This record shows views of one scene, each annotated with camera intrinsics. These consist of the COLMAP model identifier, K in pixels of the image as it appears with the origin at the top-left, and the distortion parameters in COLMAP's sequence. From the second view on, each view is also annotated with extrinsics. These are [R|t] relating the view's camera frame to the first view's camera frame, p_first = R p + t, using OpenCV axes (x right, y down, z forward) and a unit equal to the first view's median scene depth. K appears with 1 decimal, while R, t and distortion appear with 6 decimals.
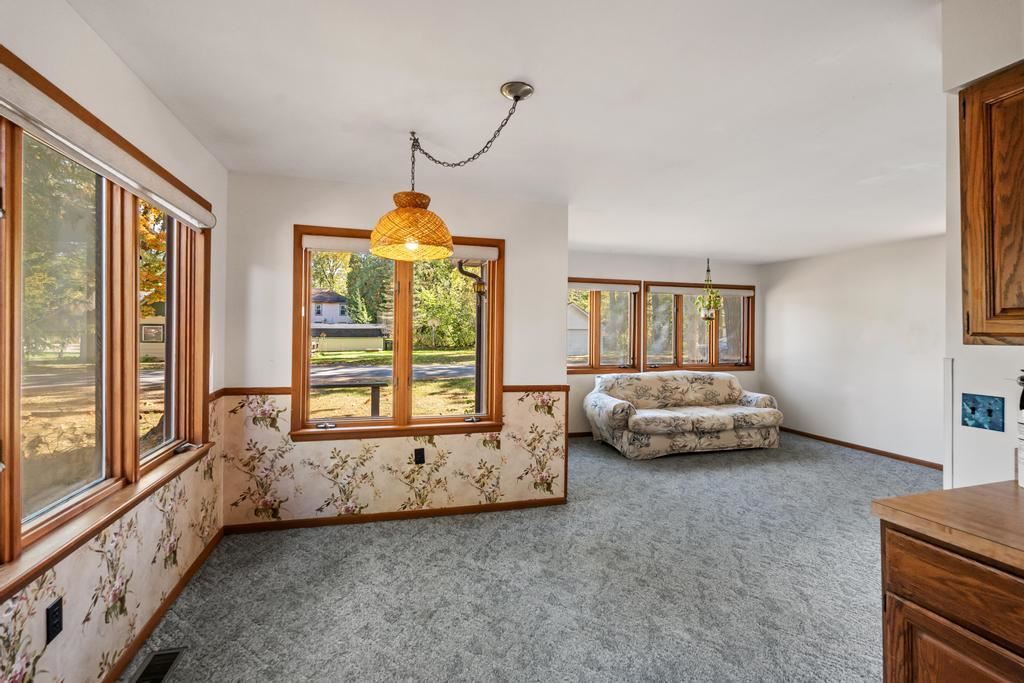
lens RADIAL K [[470.7, 0, 511.0], [0, 470.7, 327.2], [0, 0, 1]] dist [-0.003337, -0.000163]
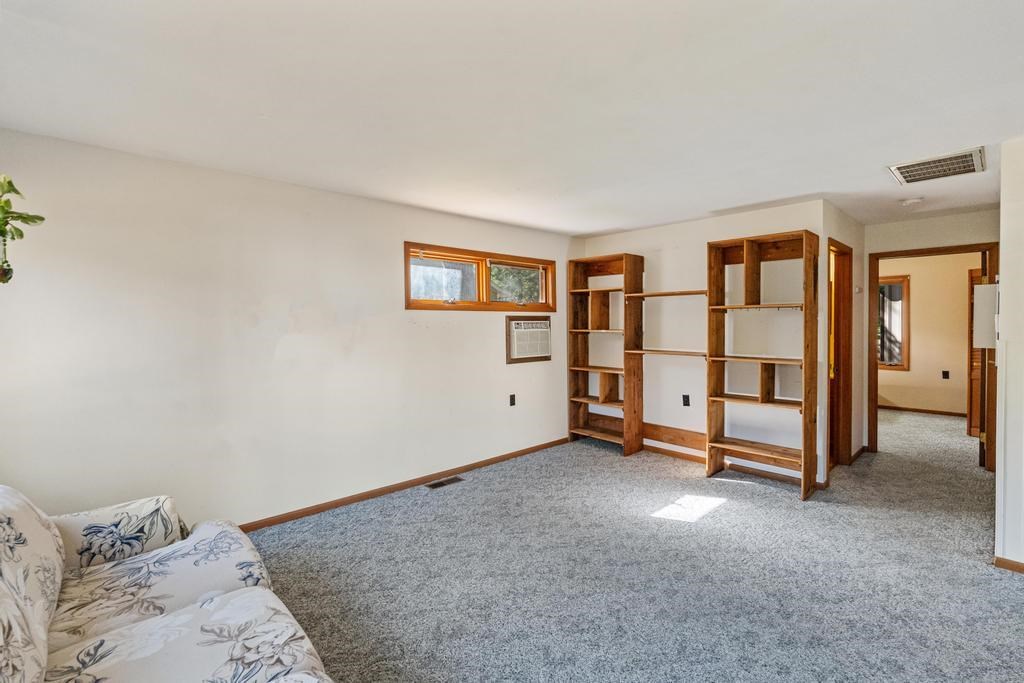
lens RADIAL K [[458.9, 0, 514.1], [0, 458.9, 322.6], [0, 0, 1]] dist [-0.001200, 0.000186]
pose [[-0.445367, -0.010148, 0.895290, 0.108625], [-0.008694, 0.999938, 0.007010, 0.003326], [-0.895306, -0.004662, -0.445428, 0.986792]]
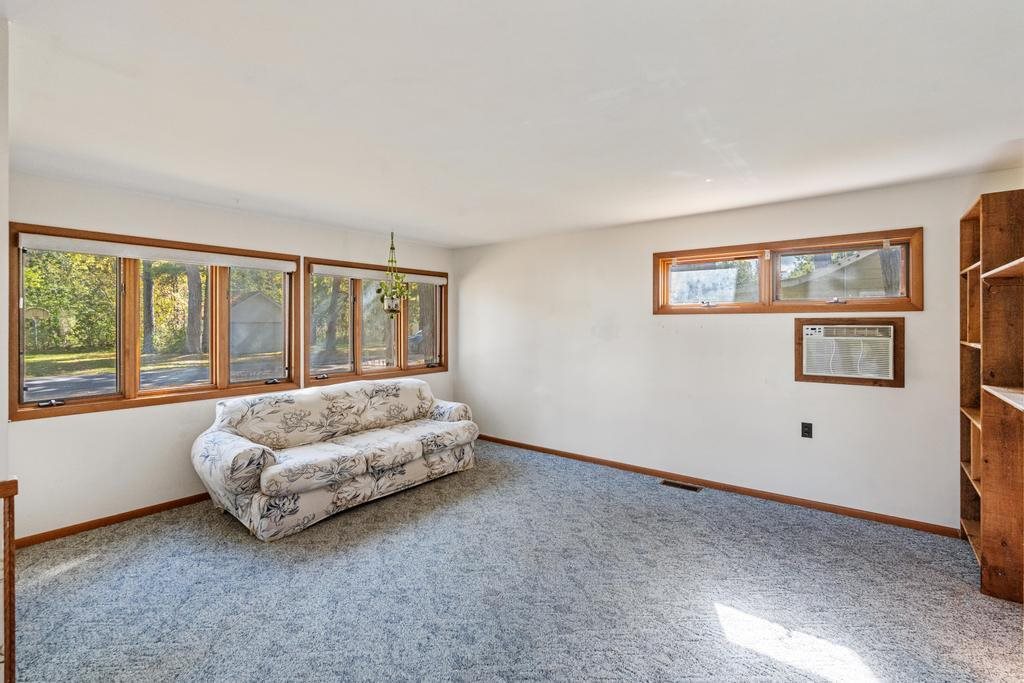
lens RADIAL K [[458.9, 0, 514.1], [0, 458.9, 322.6], [0, 0, 1]] dist [-0.001200, 0.000186]
pose [[0.816937, -0.010621, 0.576629, 0.169964], [0.005706, 0.999930, 0.010334, -0.006631], [-0.576698, -0.005152, 0.816941, 0.311557]]
